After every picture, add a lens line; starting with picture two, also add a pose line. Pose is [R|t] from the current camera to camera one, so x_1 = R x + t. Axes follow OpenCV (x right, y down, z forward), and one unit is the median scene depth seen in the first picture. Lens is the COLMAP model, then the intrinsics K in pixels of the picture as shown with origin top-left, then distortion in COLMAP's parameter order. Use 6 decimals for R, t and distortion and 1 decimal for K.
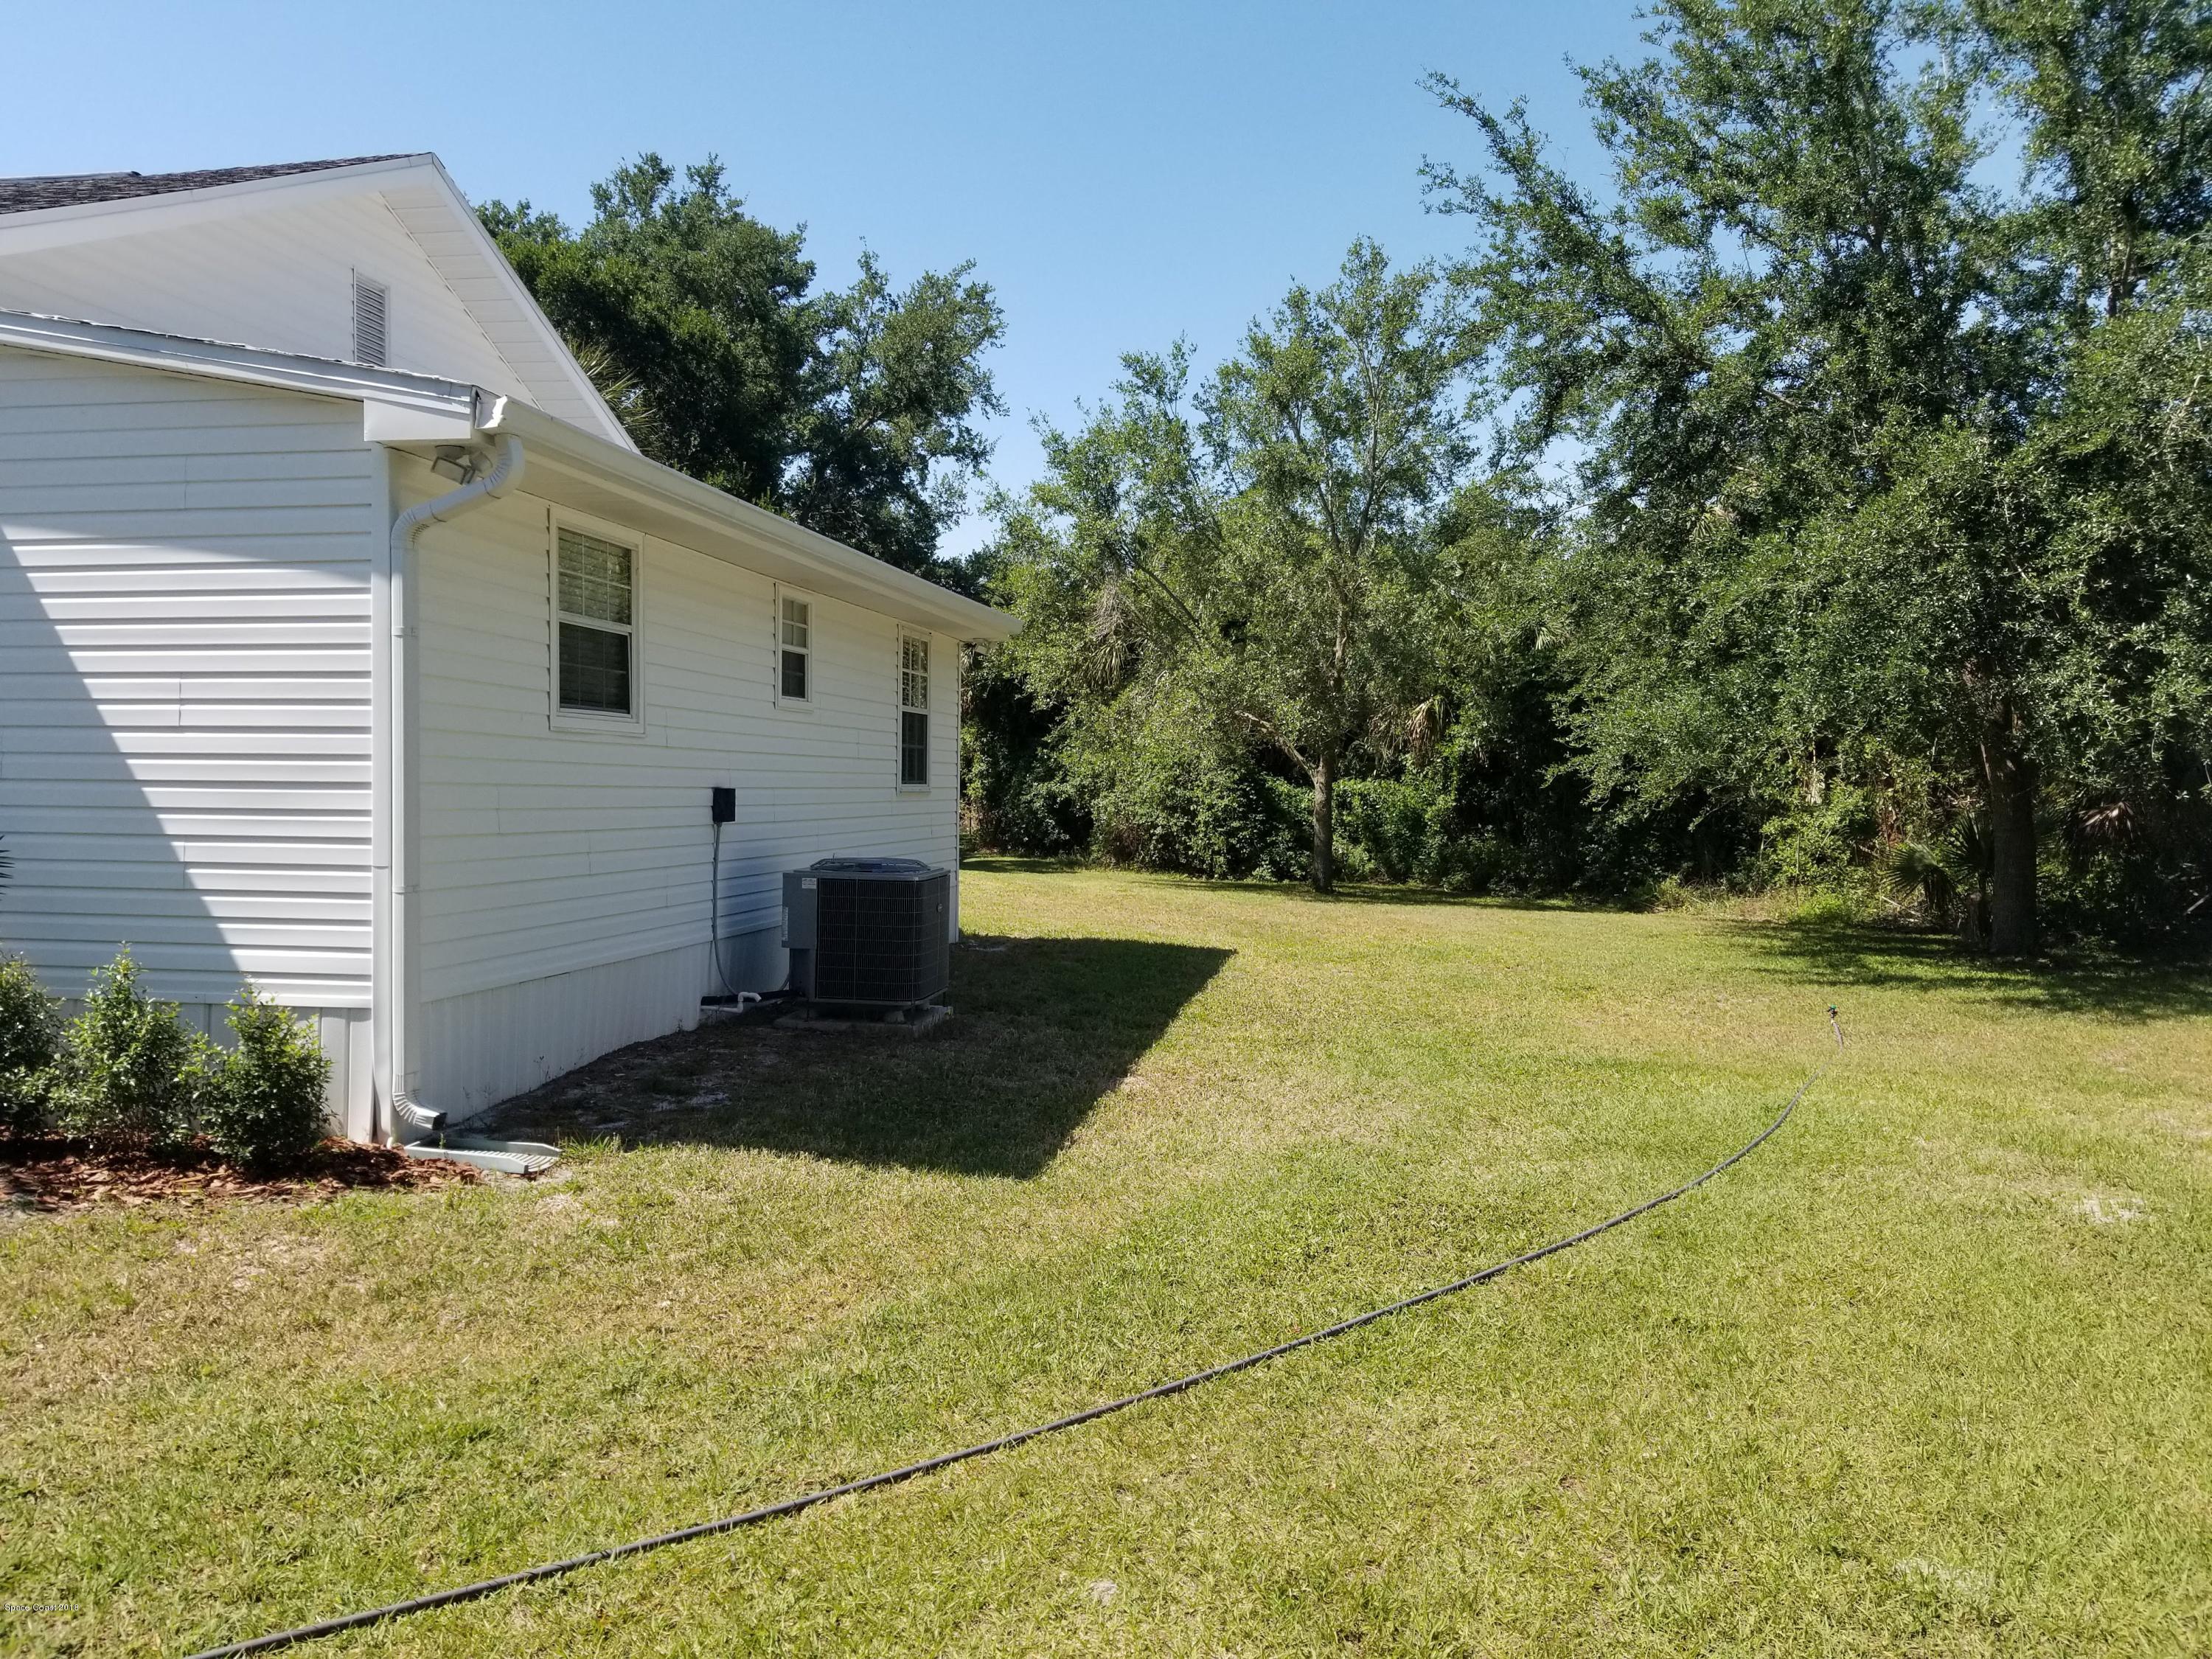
lens RADIAL K [[1748.1, 0, 1077.6], [0, 1748.1, 841.8], [0, 0, 1]] dist [-0.008089, -0.000849]
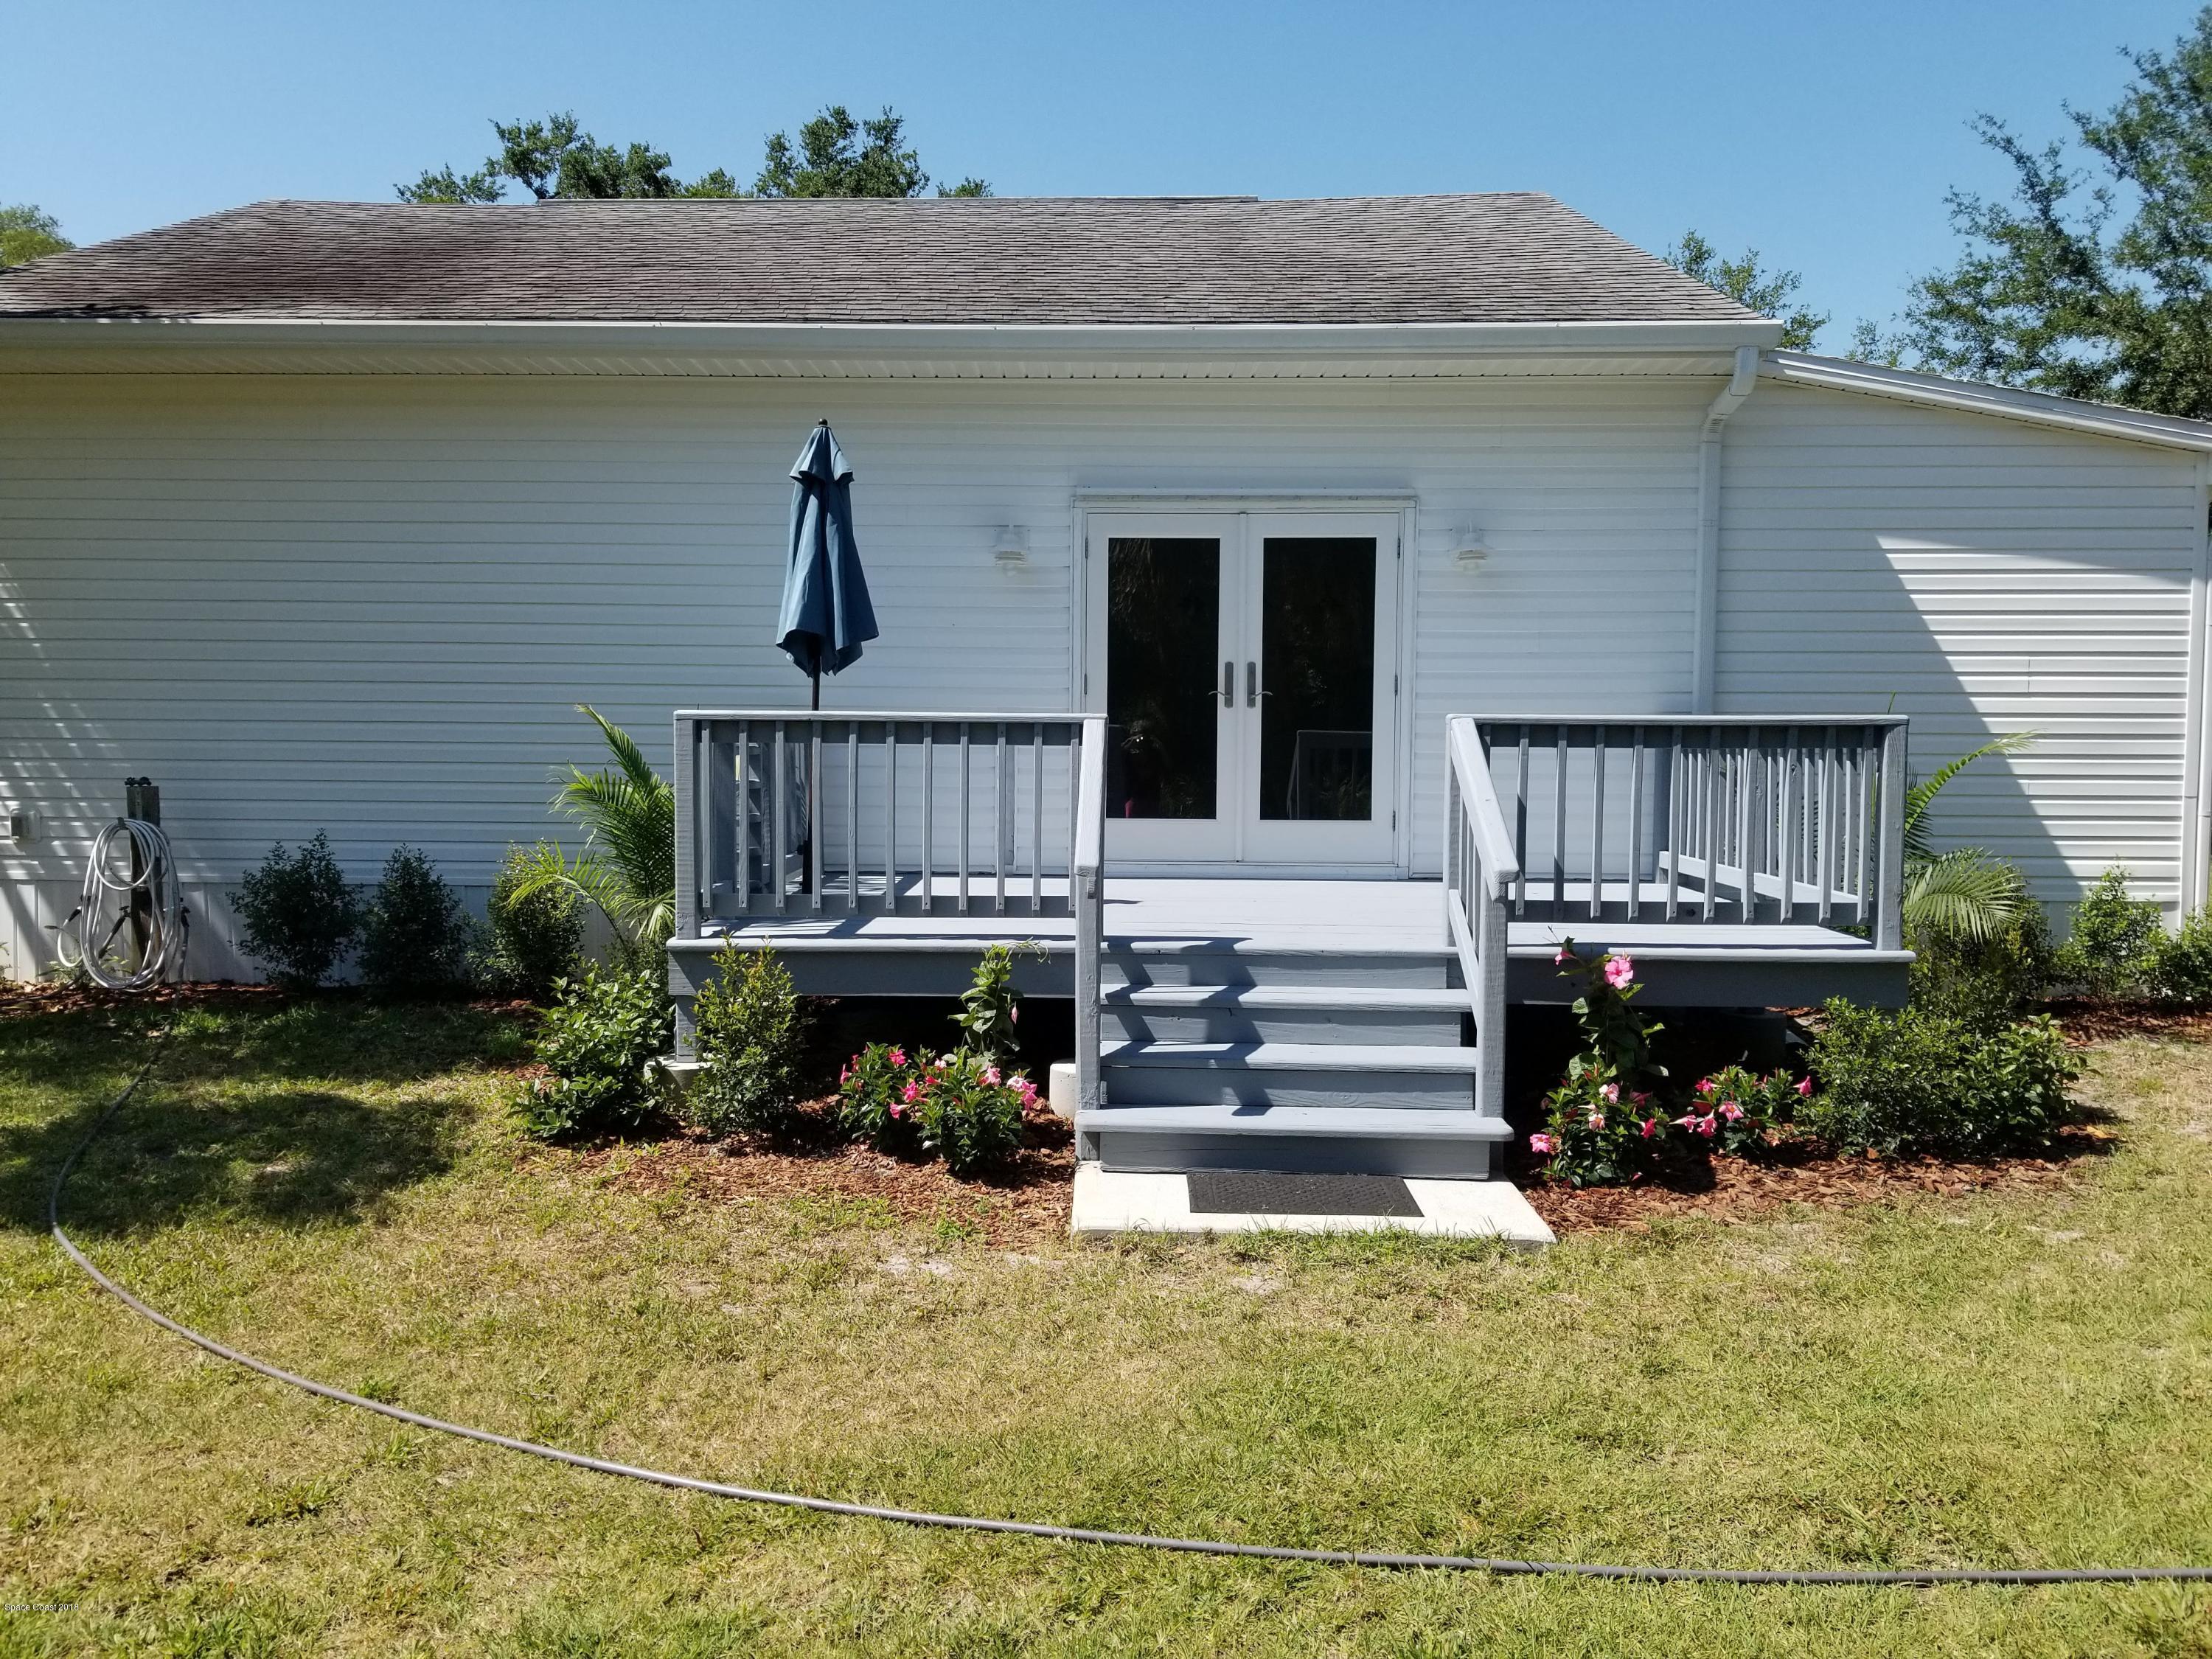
lens RADIAL K [[1748.1, 0, 1077.6], [0, 1748.1, 841.8], [0, 0, 1]] dist [-0.008089, -0.000849]
pose [[0.990309, -0.017001, 0.137836, -0.274082], [0.012232, 0.999299, 0.035372, -0.001694], [-0.138341, -0.033343, 0.989823, -0.041315]]
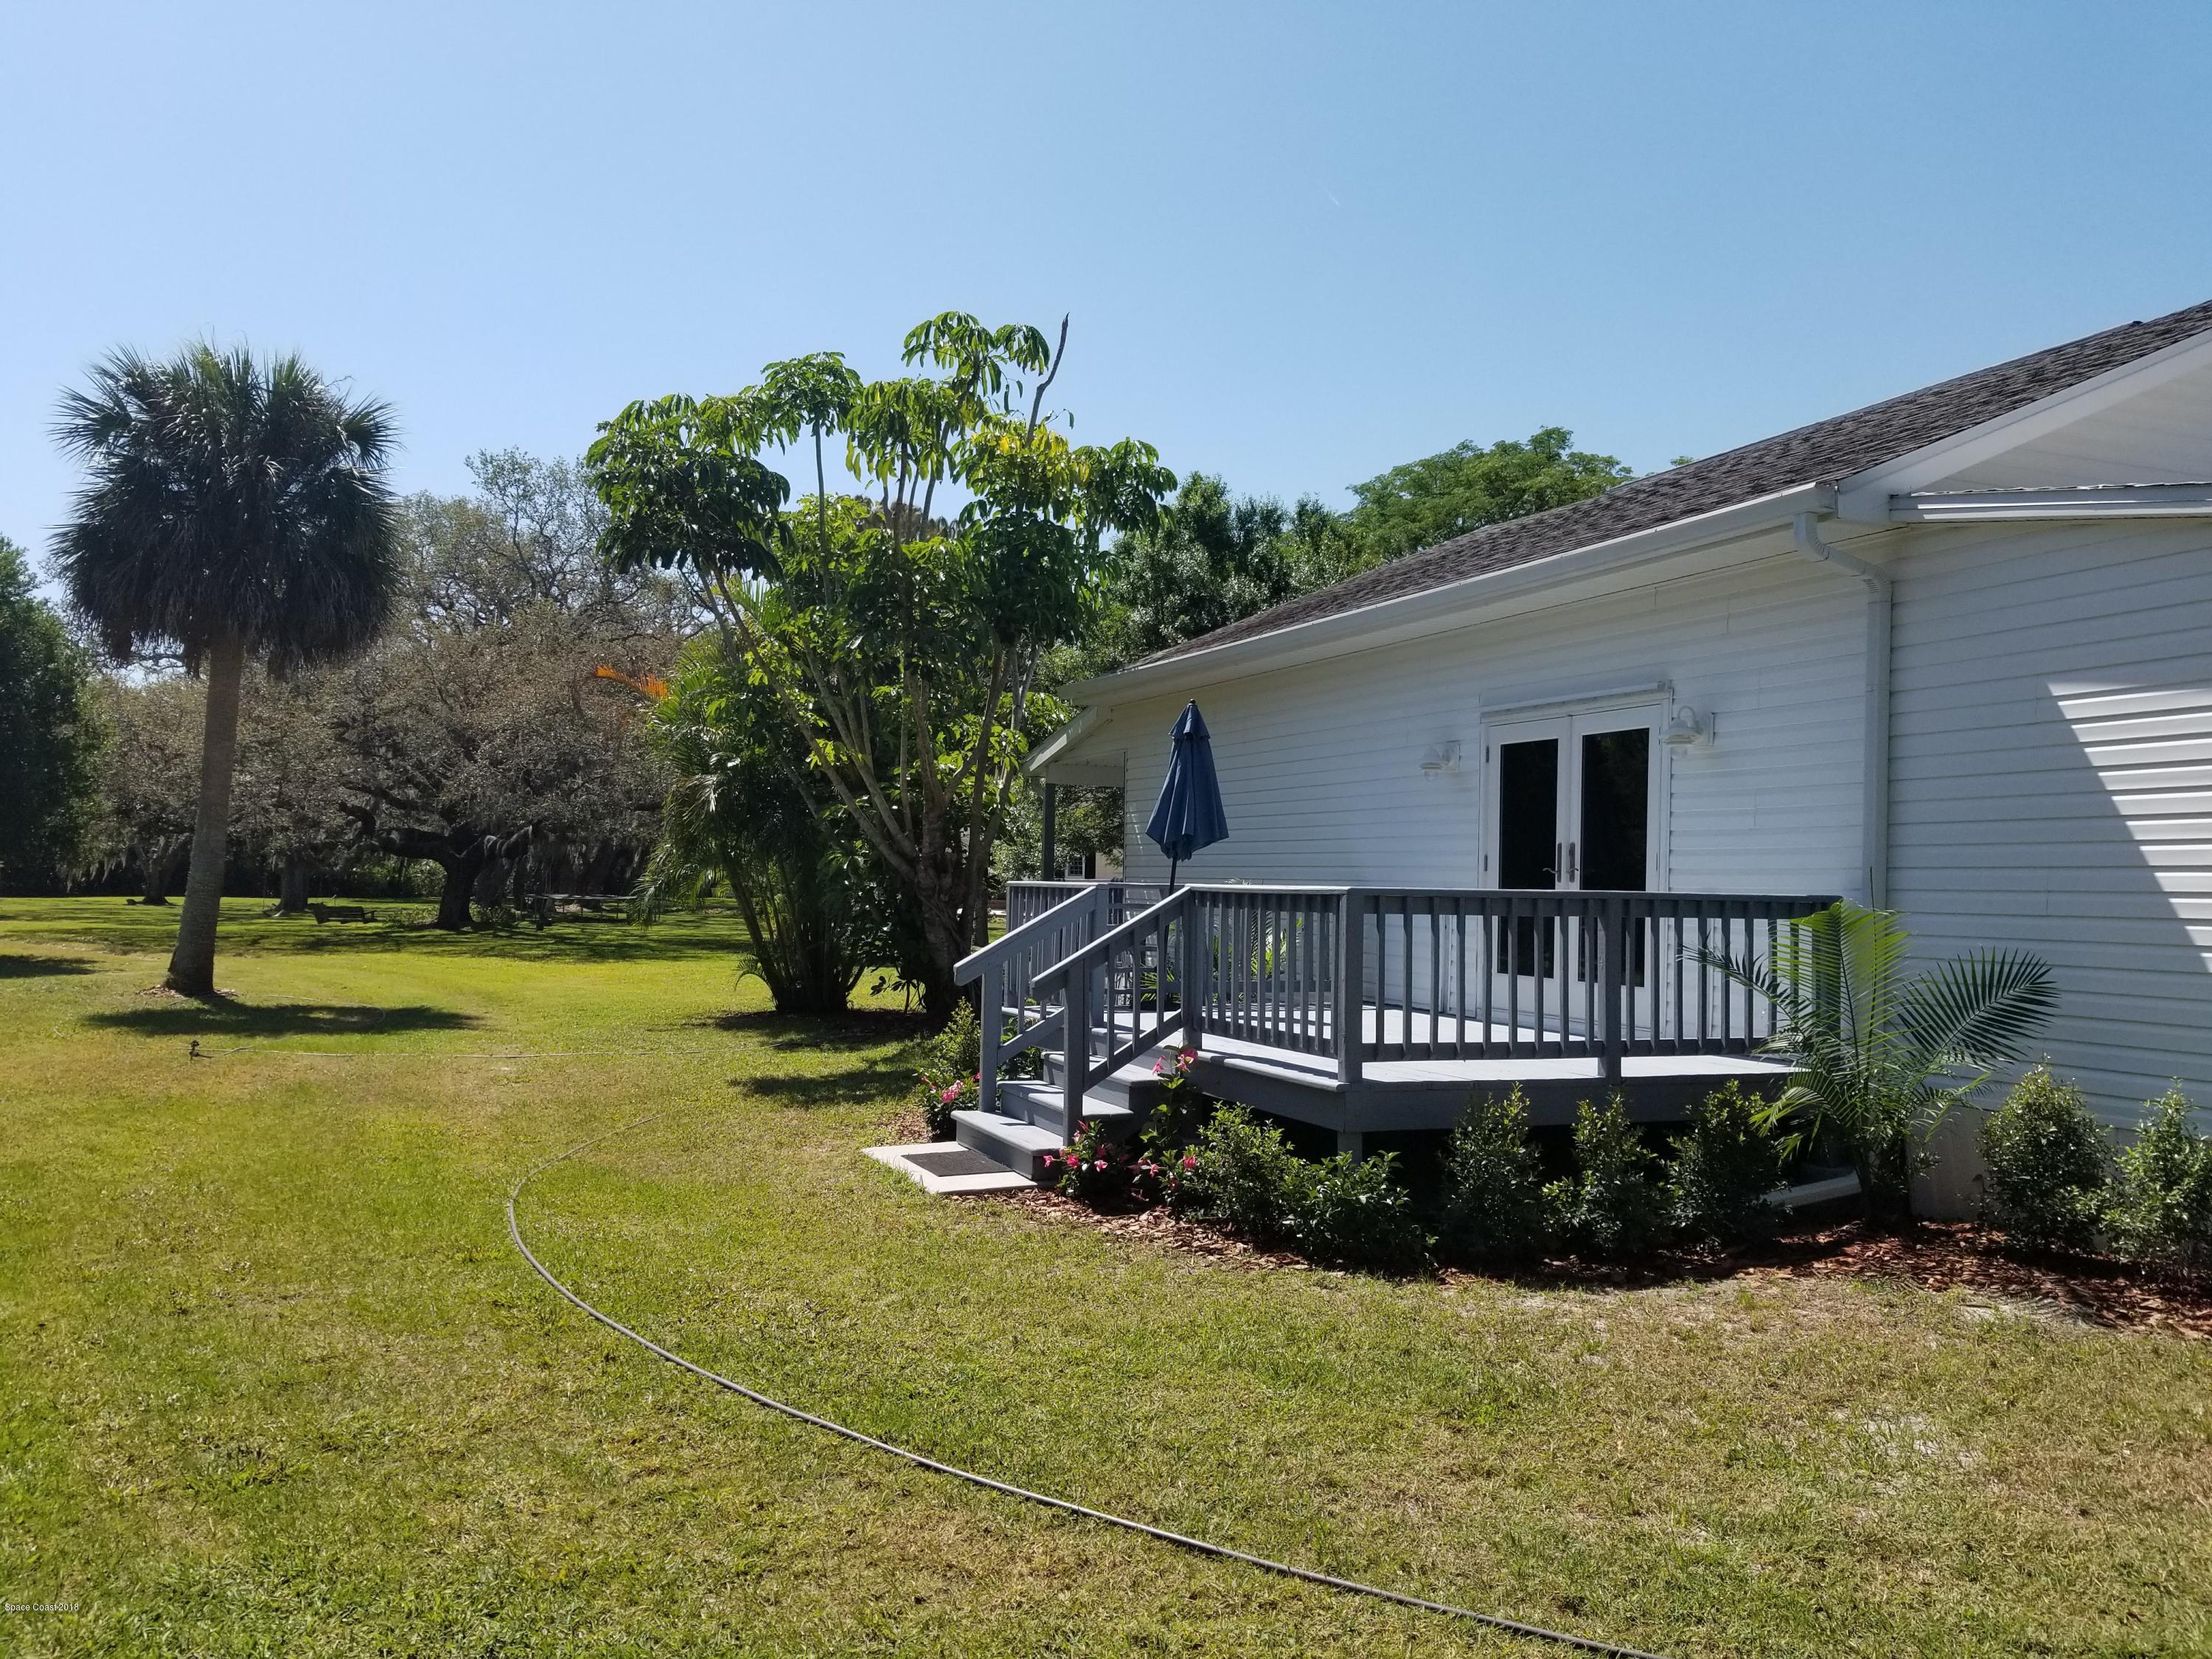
lens RADIAL K [[1748.1, 0, 1077.6], [0, 1748.1, 841.8], [0, 0, 1]] dist [-0.008089, -0.000849]
pose [[0.532392, -0.021317, -0.846230, -0.003546], [-0.039889, 0.997941, -0.050234, -0.000643], [0.845558, 0.060499, 0.530445, -0.017717]]
